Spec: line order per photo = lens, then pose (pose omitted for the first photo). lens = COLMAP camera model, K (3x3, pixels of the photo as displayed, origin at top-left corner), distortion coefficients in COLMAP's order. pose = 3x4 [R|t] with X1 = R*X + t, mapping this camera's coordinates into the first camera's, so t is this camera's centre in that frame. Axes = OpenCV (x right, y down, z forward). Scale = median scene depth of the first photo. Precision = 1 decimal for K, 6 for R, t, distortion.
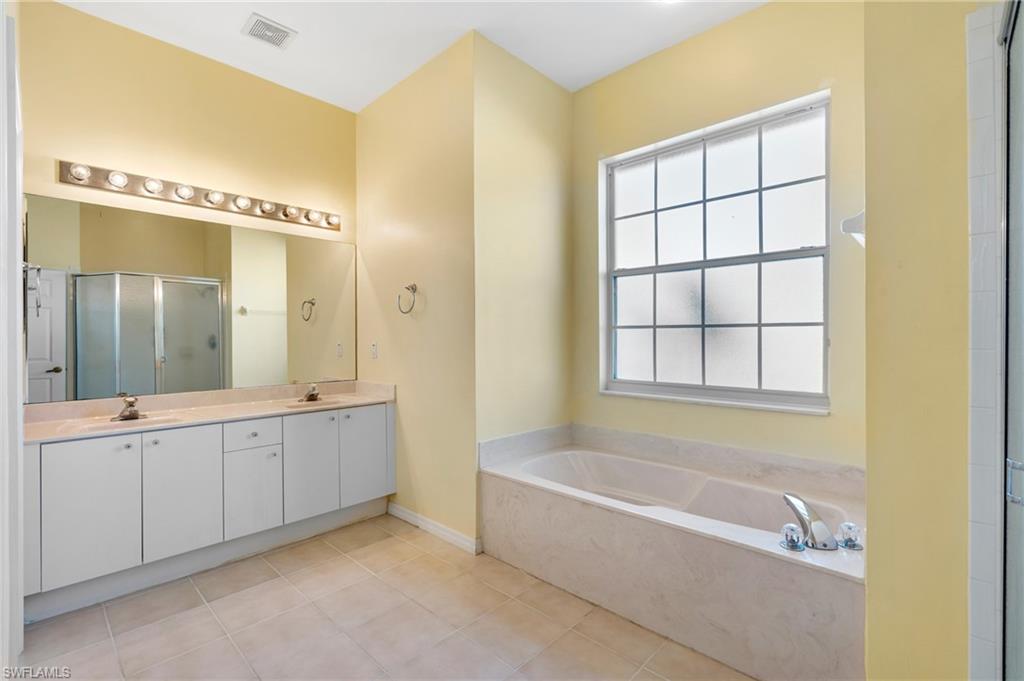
lens RADIAL K [[448.0, 0, 518.2], [0, 448.0, 339.4], [0, 0, 1]] dist [-0.026357, 0.000317]
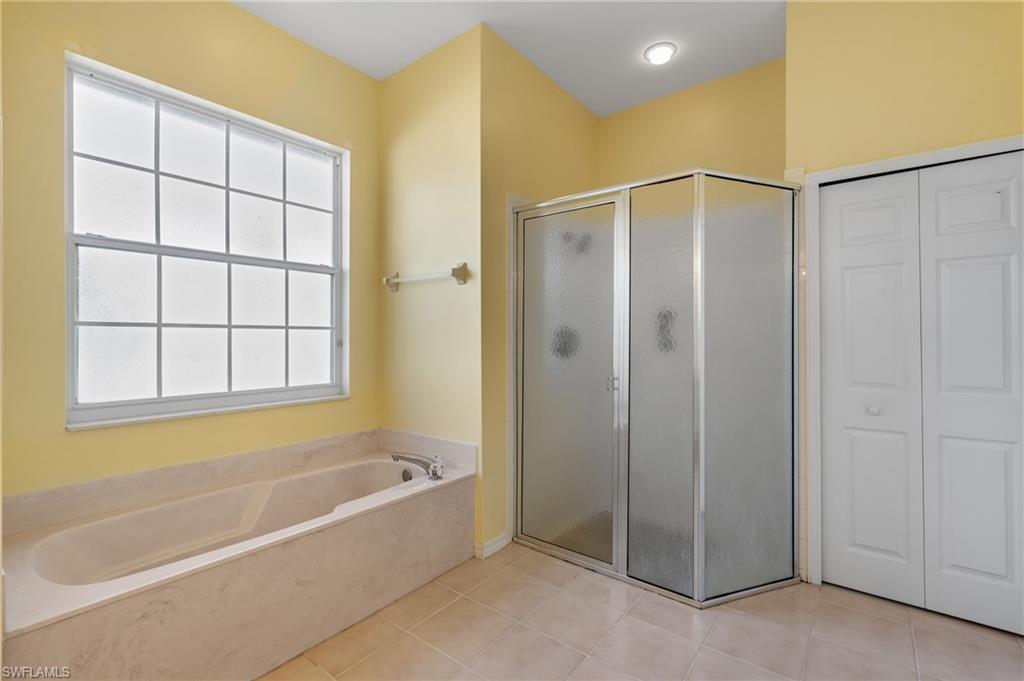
lens RADIAL K [[448.0, 0, 518.2], [0, 448.0, 339.4], [0, 0, 1]] dist [-0.026357, 0.000317]
pose [[-0.099022, -0.000901, 0.995085, -0.610562], [0.005315, 0.999985, 0.001435, -0.002135], [-0.995071, 0.005431, -0.099016, 0.578153]]
